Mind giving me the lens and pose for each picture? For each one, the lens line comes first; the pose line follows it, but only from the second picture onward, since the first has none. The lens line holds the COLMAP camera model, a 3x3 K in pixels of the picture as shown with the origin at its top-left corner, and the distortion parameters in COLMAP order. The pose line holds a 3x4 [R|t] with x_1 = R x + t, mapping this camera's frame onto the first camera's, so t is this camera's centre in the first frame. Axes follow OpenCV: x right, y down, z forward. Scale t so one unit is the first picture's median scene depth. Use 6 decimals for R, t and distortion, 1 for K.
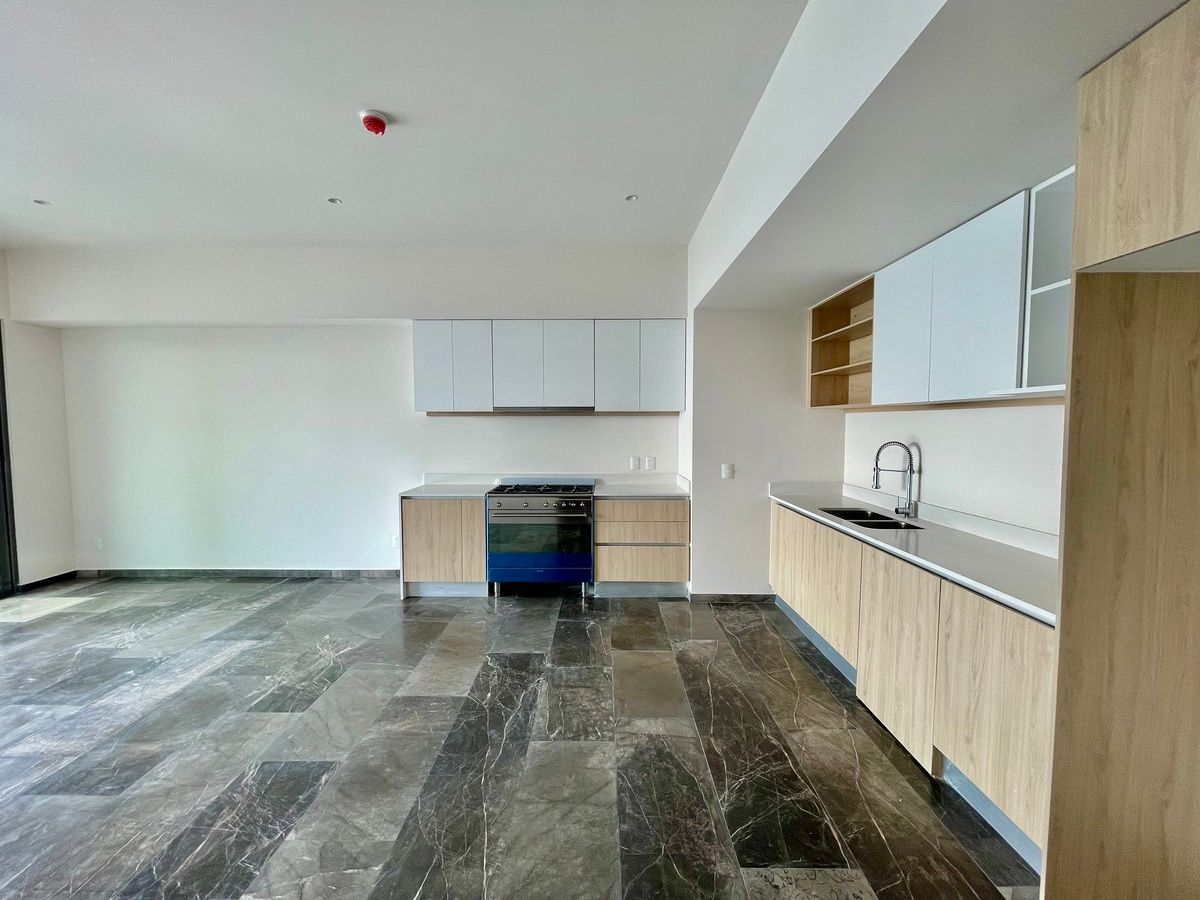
lens RADIAL K [[485.1, 0, 598.3], [0, 485.1, 450.4], [0, 0, 1]] dist [0.001825, -0.000431]
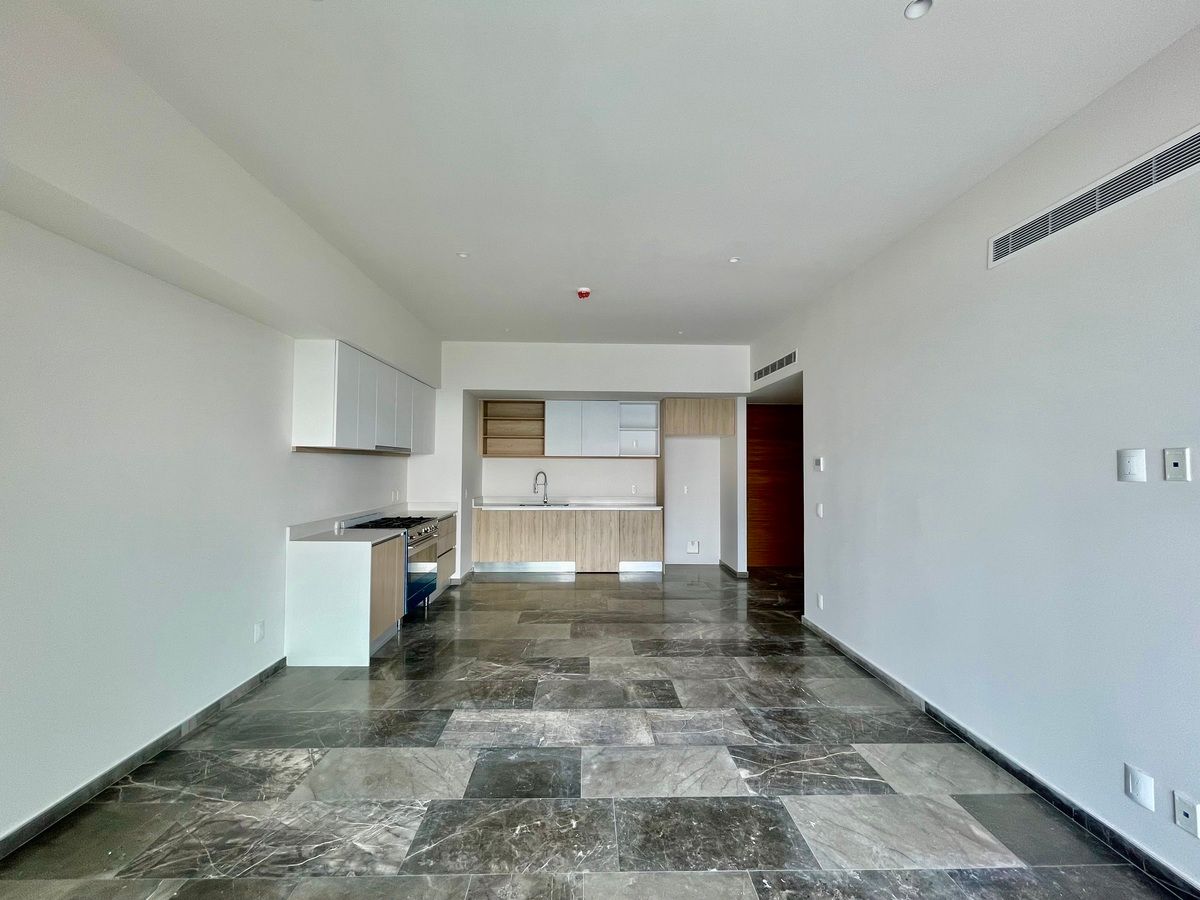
lens RADIAL K [[485.1, 0, 598.3], [0, 485.1, 450.4], [0, 0, 1]] dist [0.001825, -0.000431]
pose [[-0.033687, 0.029260, 0.999004, -1.627770], [0.050035, 0.998367, -0.027555, -0.039147], [-0.998179, 0.049057, -0.035096, 0.764149]]
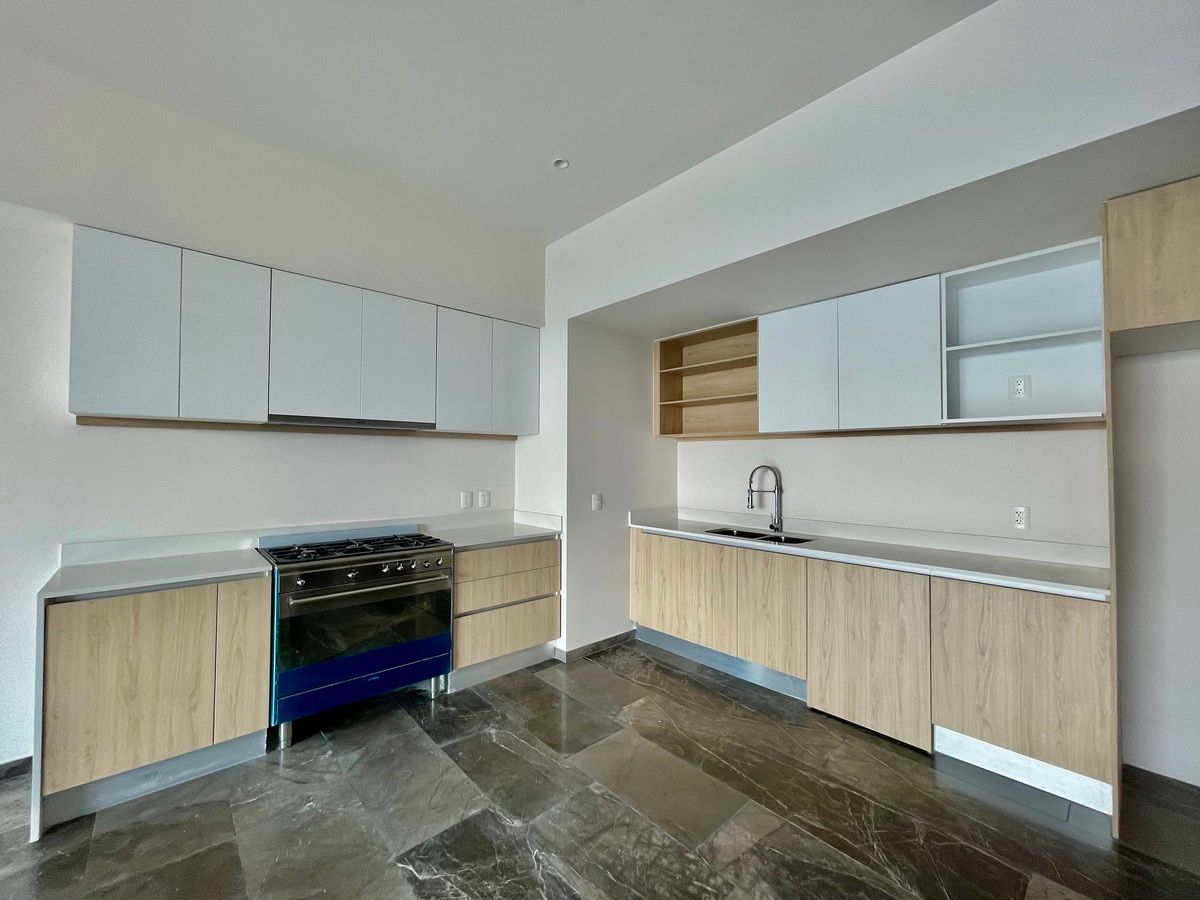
lens RADIAL K [[485.1, 0, 598.3], [0, 485.1, 450.4], [0, 0, 1]] dist [0.001825, -0.000431]
pose [[0.735063, 0.017765, 0.677766, -0.424196], [0.032660, 0.997568, -0.061568, 0.003101], [-0.677212, 0.067393, 0.732695, 0.405021]]
